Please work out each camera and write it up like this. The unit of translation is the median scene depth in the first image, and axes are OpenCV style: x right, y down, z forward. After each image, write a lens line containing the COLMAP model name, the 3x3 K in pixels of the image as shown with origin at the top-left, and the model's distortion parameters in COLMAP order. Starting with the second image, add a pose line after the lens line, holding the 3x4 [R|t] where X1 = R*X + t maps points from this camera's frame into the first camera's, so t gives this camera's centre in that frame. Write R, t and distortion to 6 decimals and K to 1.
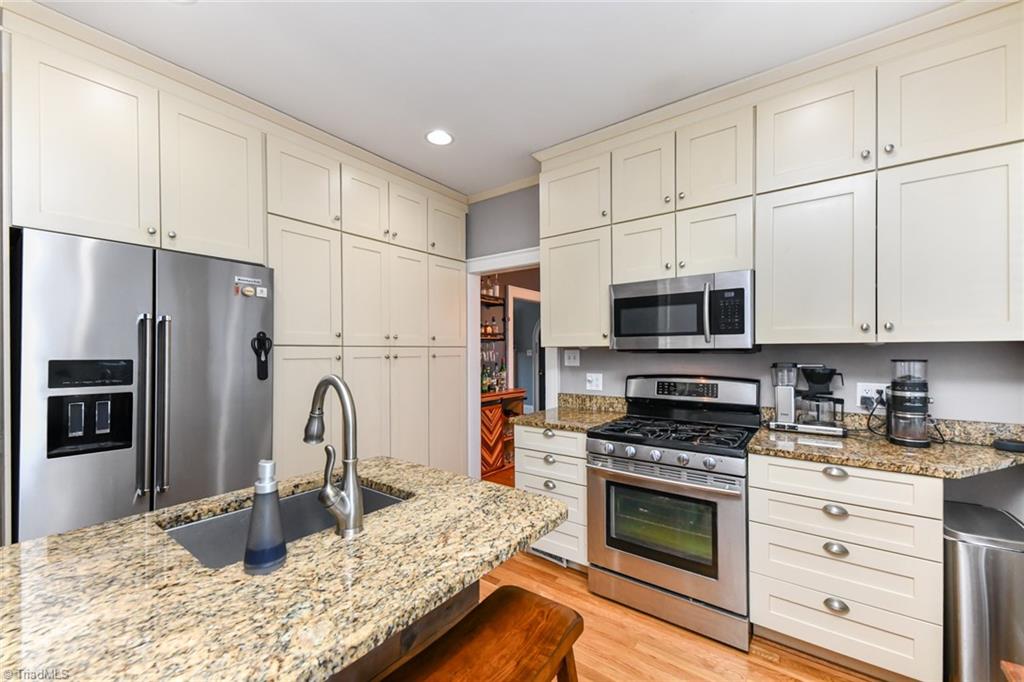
lens RADIAL K [[418.9, 0, 505.1], [0, 418.9, 348.0], [0, 0, 1]] dist [0.014933, -0.002721]
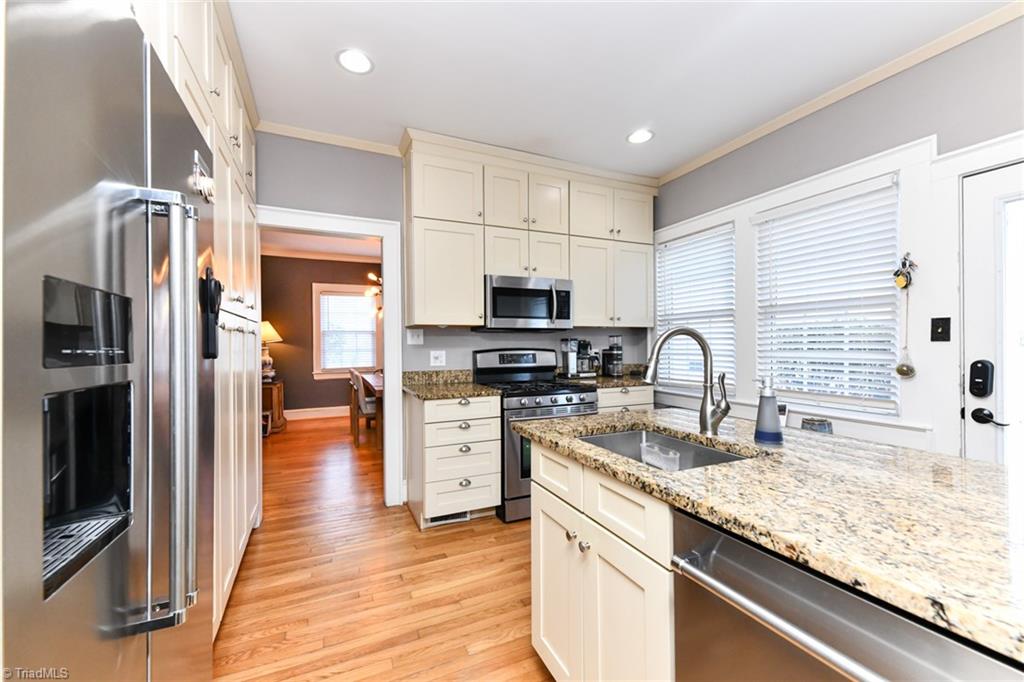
lens RADIAL K [[418.9, 0, 507.8], [0, 418.9, 341.9], [0, 0, 1]] dist [0.014933, -0.002721]
pose [[0.460729, 0.008861, 0.887497, -0.825388], [-0.000013, 0.999950, -0.009977, 0.058641], [-0.887541, 0.004585, 0.460706, 0.401638]]
